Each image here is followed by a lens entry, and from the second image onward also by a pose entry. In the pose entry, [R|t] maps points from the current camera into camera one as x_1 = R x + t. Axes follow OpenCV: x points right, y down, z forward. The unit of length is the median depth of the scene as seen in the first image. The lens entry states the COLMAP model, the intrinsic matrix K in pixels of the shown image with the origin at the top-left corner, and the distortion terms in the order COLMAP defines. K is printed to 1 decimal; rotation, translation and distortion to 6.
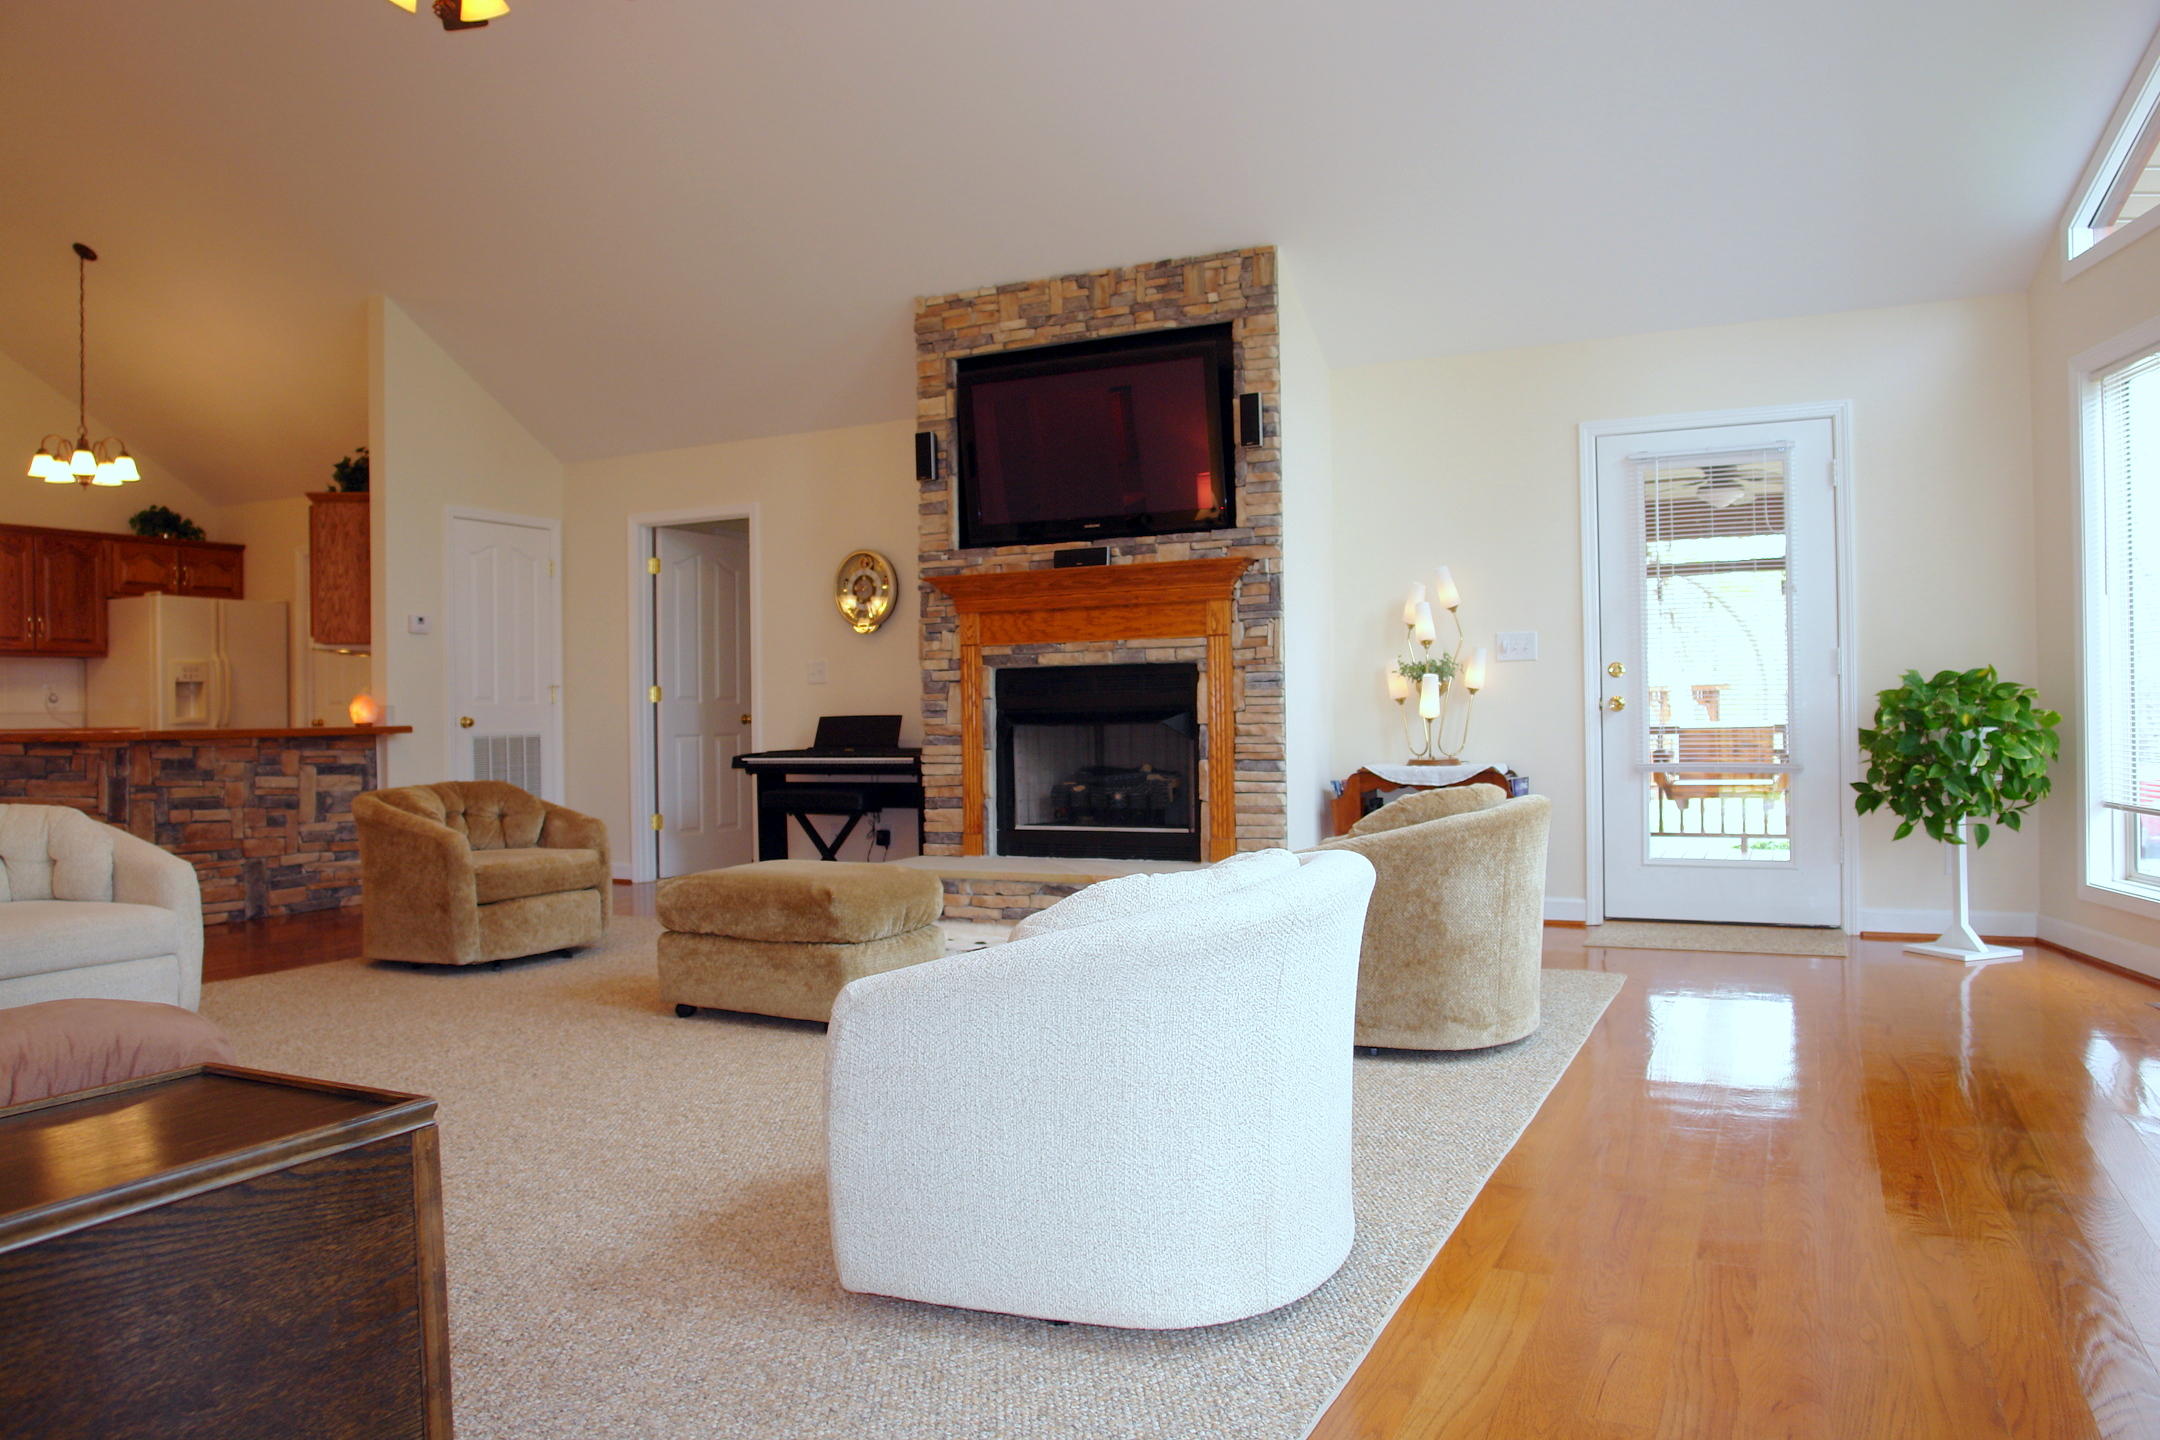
lens RADIAL K [[1490.1, 0, 1084.5], [0, 1490.1, 709.5], [0, 0, 1]] dist [-0.085766, 0.042142]
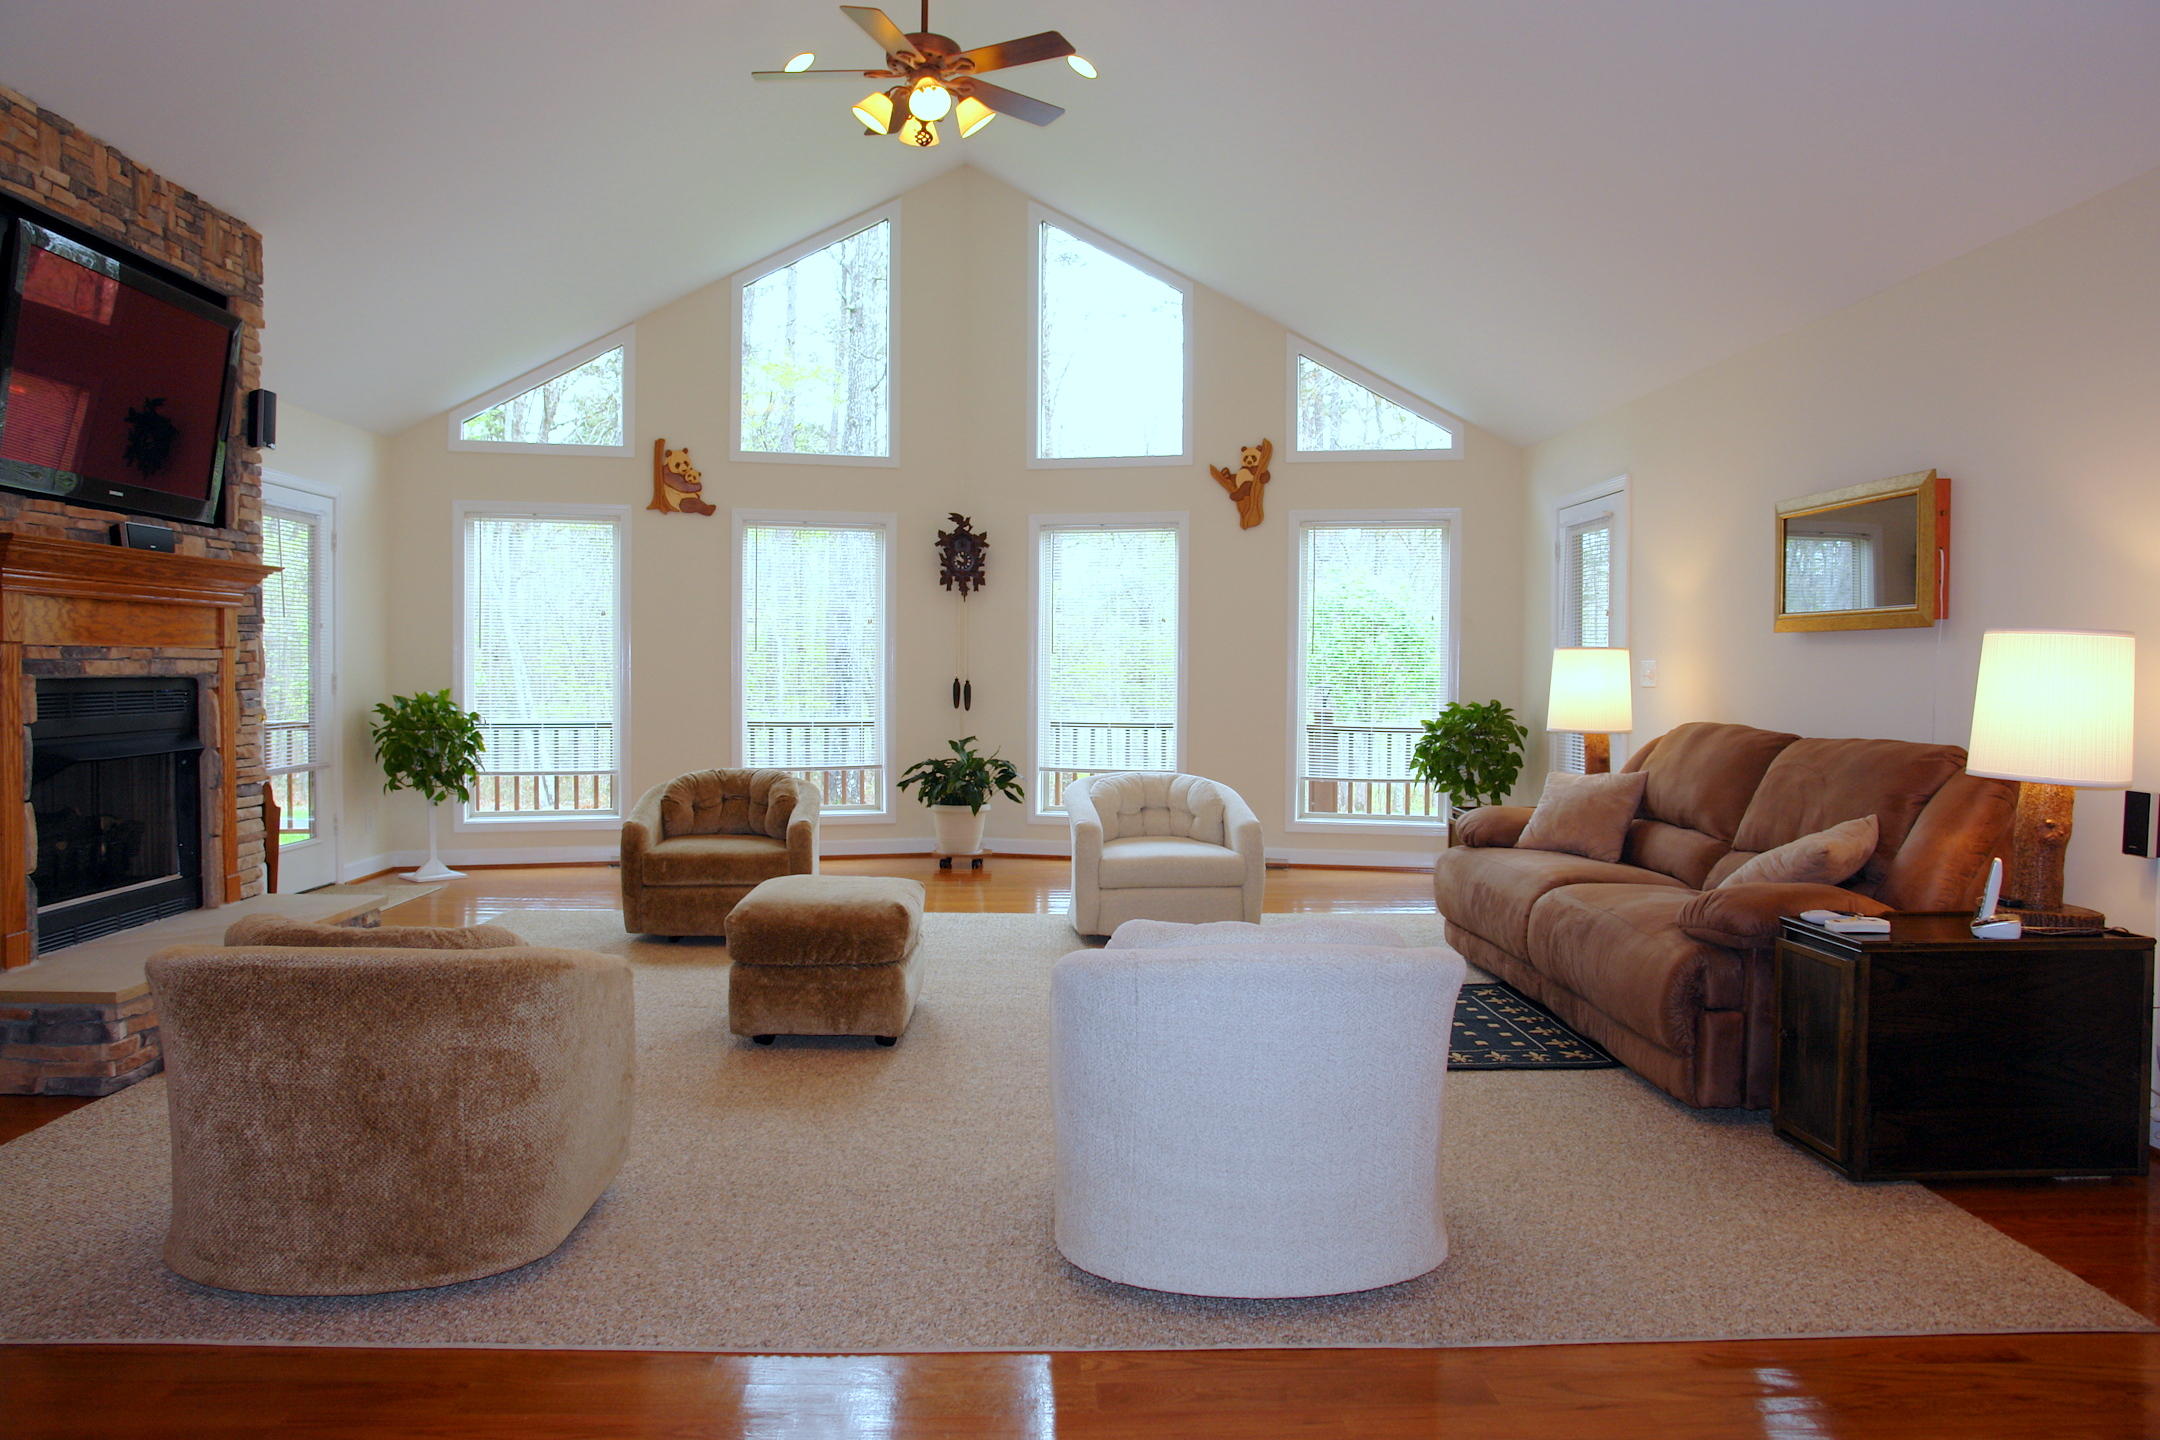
lens RADIAL K [[1490.1, 0, 1078.2], [0, 1490.1, 717.1], [0, 0, 1]] dist [-0.085766, 0.042142]
pose [[-0.463197, -0.013118, 0.886158, -0.841645], [0.001707, 0.999875, 0.015693, -0.019672], [-0.886254, 0.008782, -0.463117, 0.876363]]
